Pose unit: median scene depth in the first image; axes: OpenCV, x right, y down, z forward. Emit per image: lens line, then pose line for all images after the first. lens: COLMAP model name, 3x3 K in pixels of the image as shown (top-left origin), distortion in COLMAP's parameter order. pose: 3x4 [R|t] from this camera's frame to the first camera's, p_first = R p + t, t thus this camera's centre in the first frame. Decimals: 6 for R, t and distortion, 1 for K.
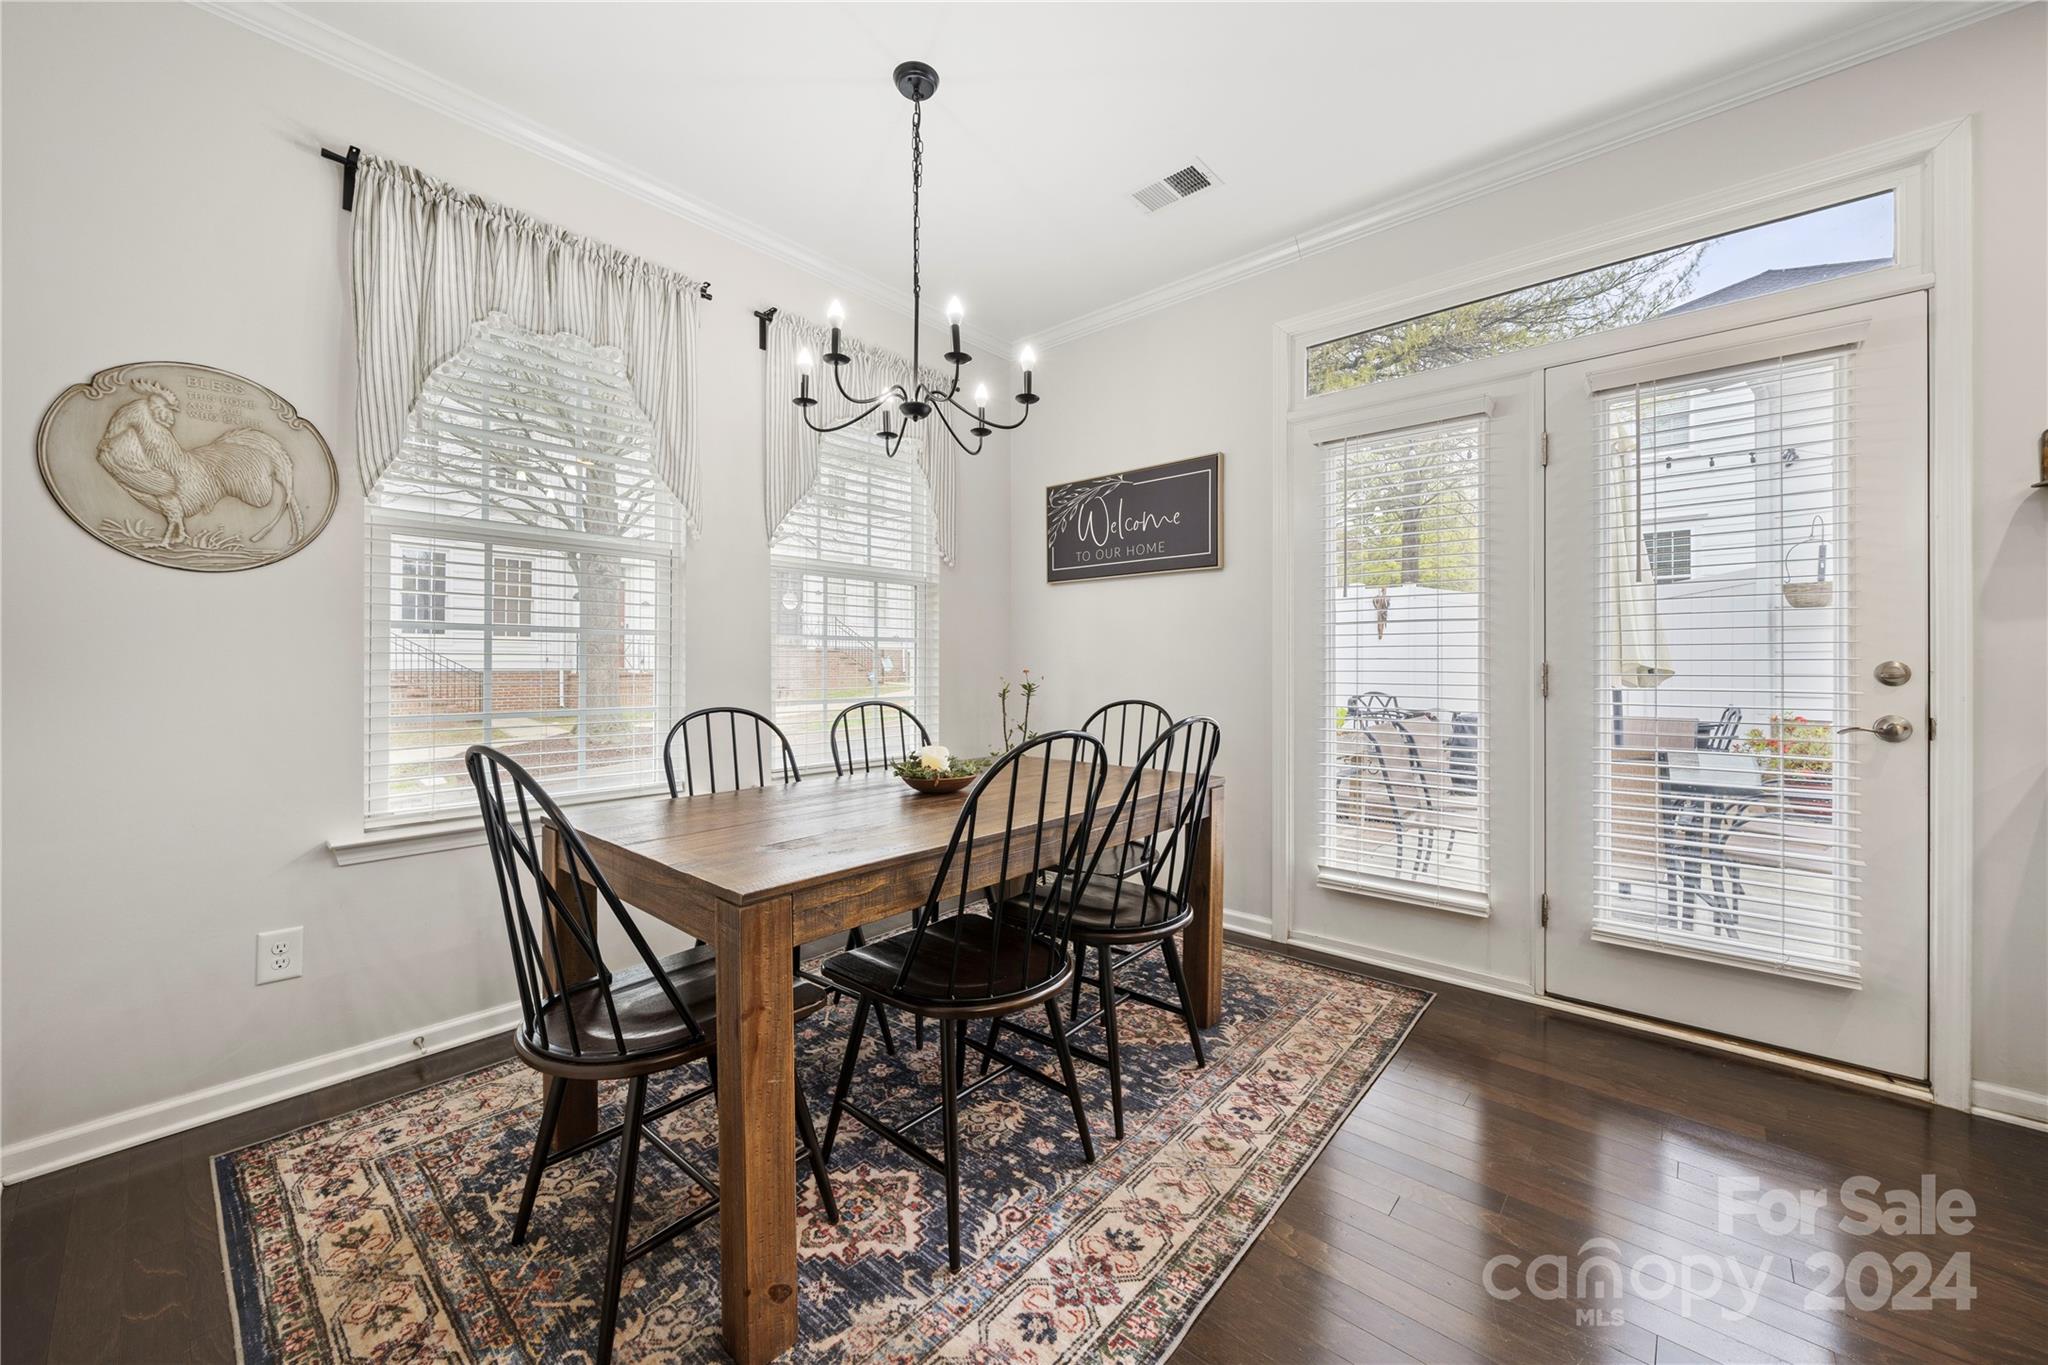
lens RADIAL K [[763.9, 0, 1020.2], [0, 763.9, 661.5], [0, 0, 1]] dist [-0.003635, 0.000039]
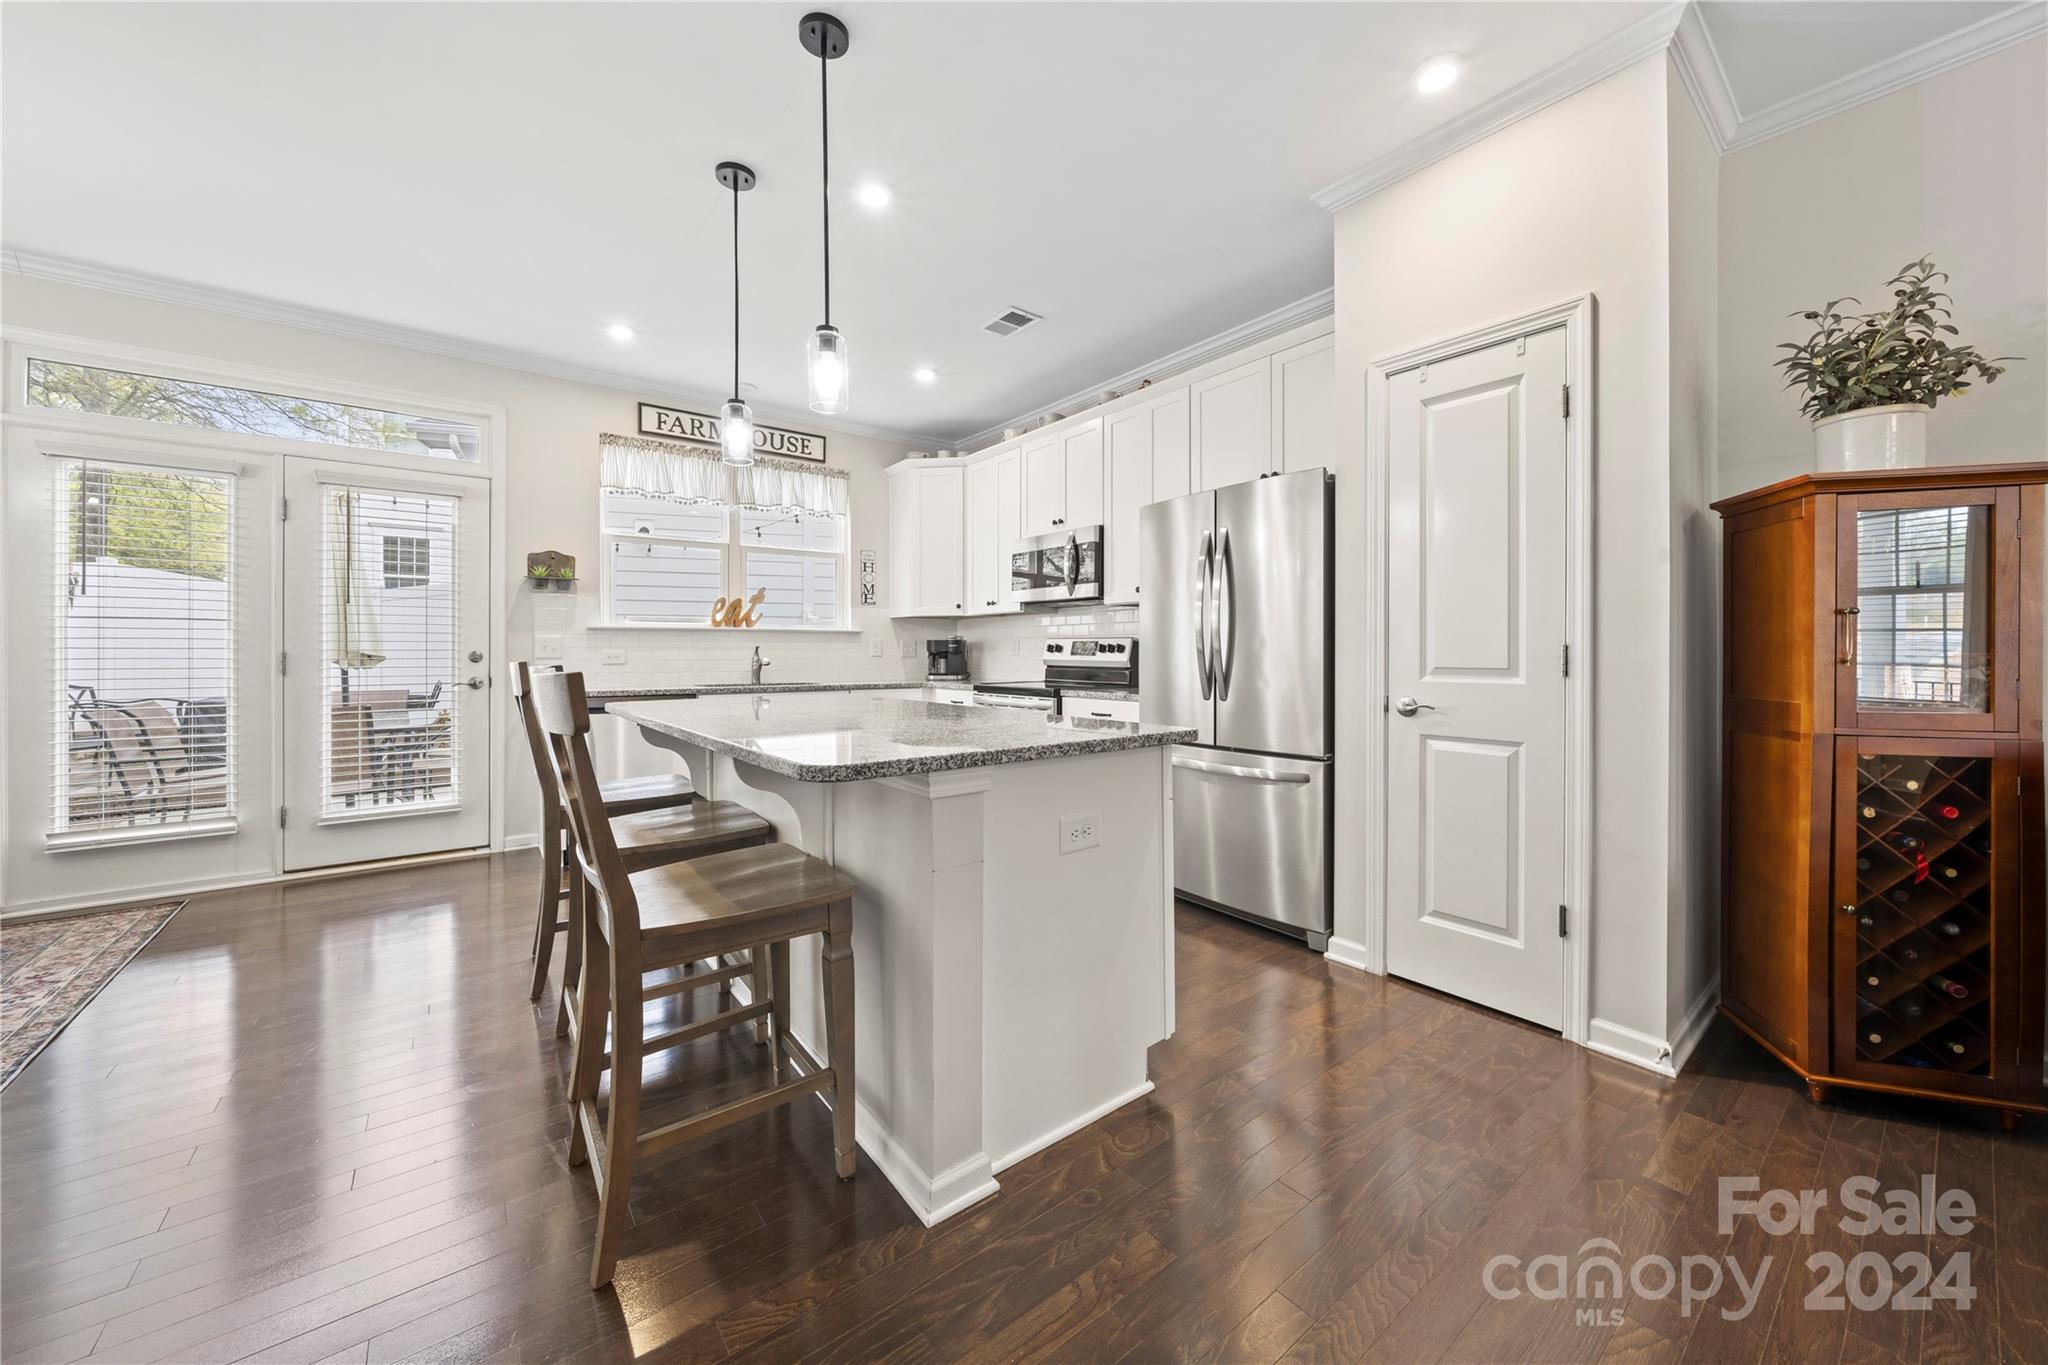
lens RADIAL K [[733.6, 0, 1023.0], [0, 733.6, 655.5], [0, 0, 1]] dist [-0.002236, -0.000055]
pose [[0.180350, -0.004207, 0.983594, -0.588706], [-0.003832, 0.999980, 0.004979, -0.003136], [-0.983595, -0.004667, 0.180330, -0.875261]]
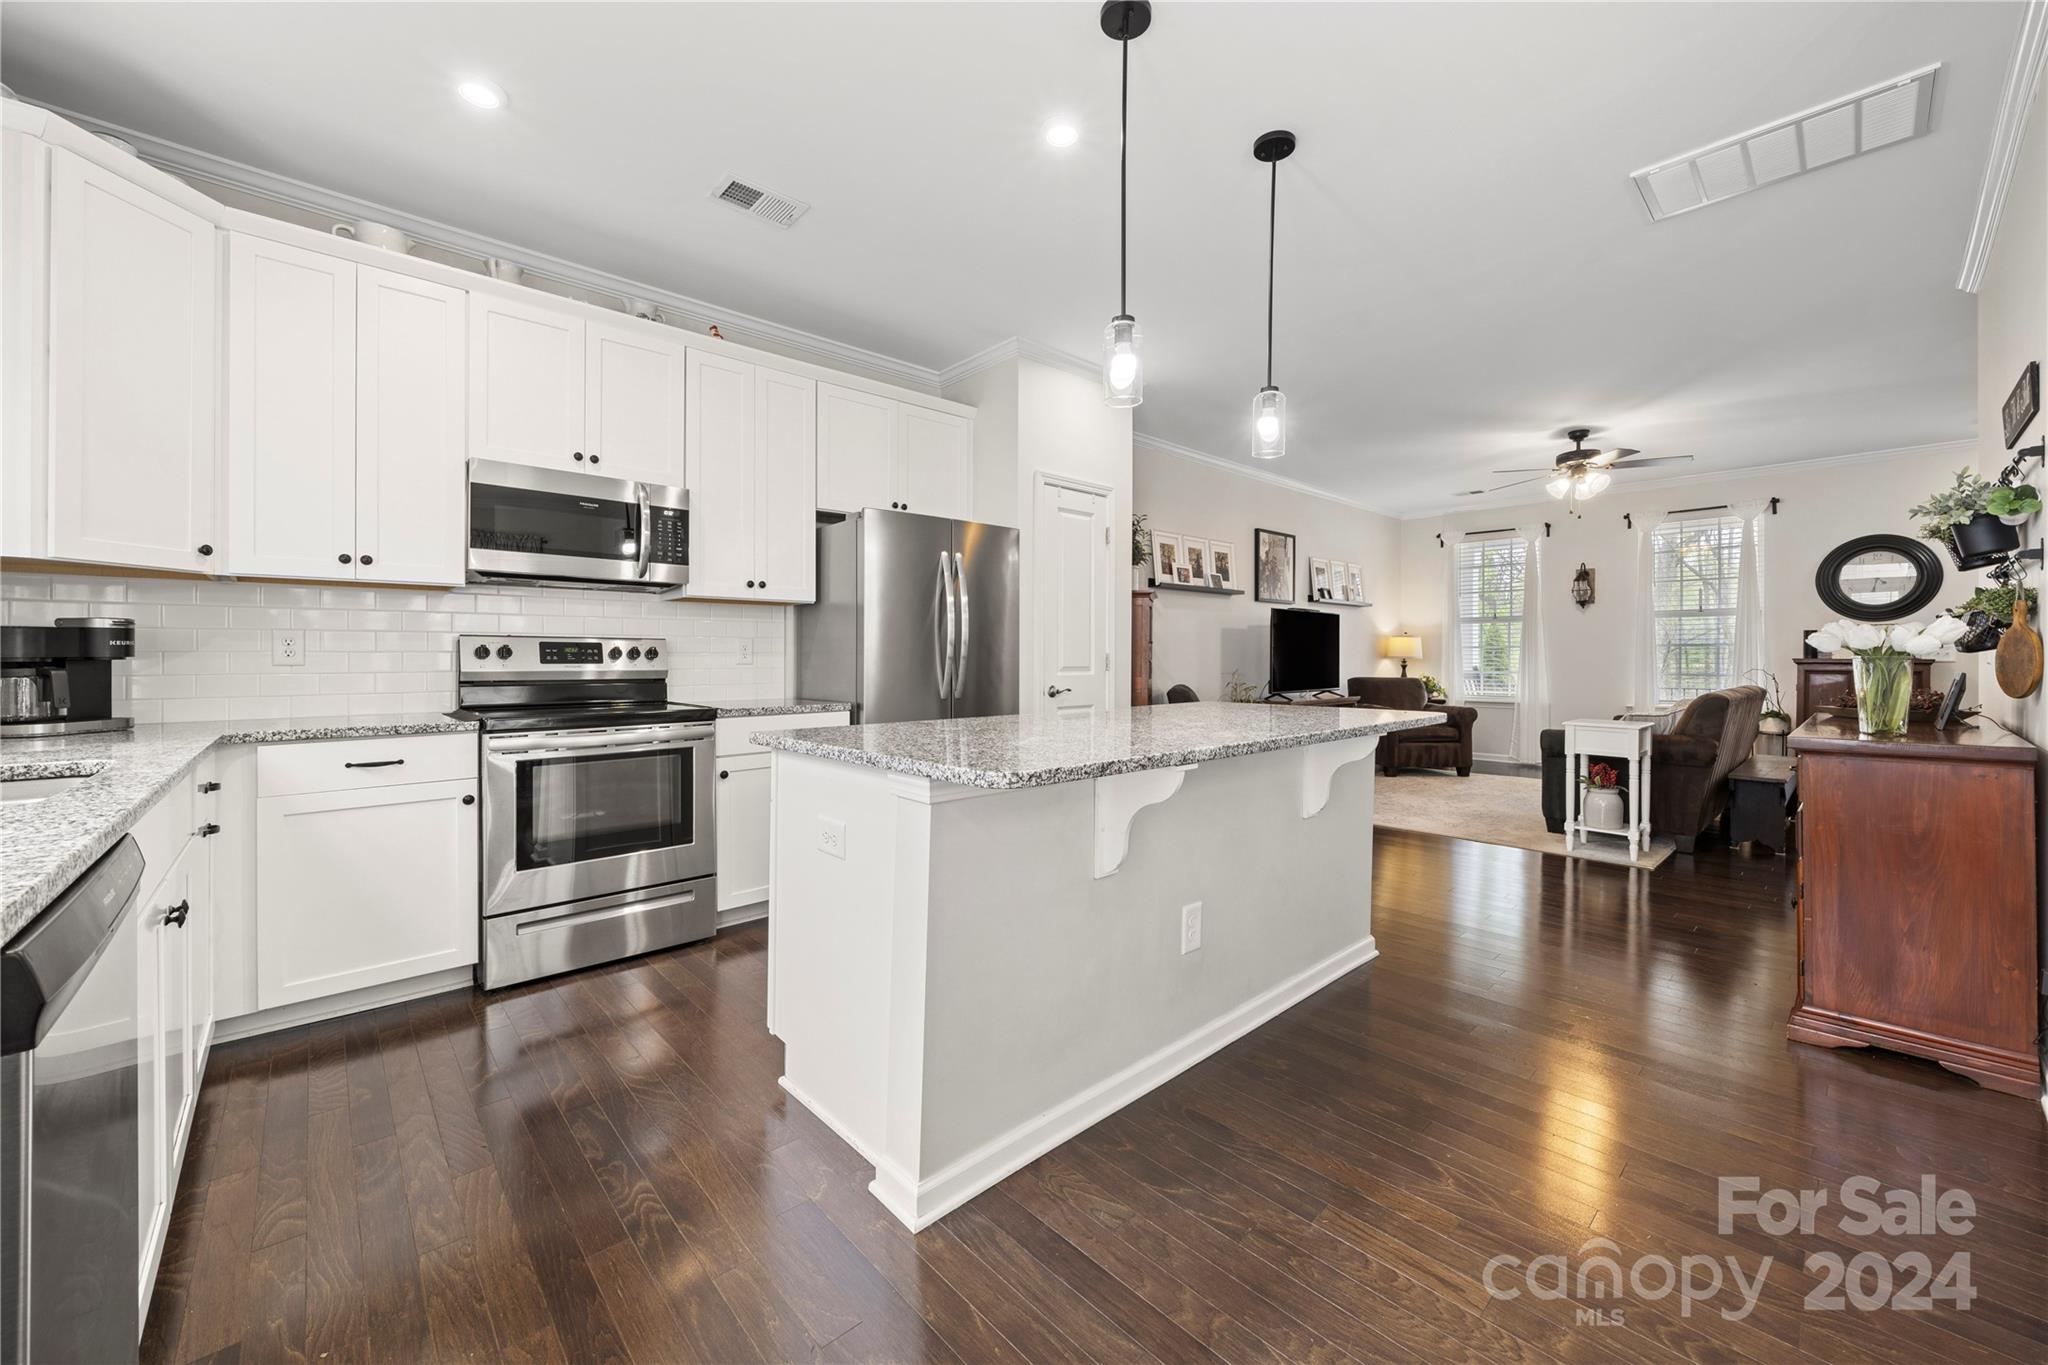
lens RADIAL K [[787.3, 0, 1028.1], [0, 787.3, 653.5], [0, 0, 1]] dist [-0.002494, -0.000215]
pose [[-0.995152, 0.001410, 0.098342, 0.635713], [0.000500, 0.999957, -0.009269, 0.002840], [-0.098351, -0.009175, -0.995110, 0.928946]]
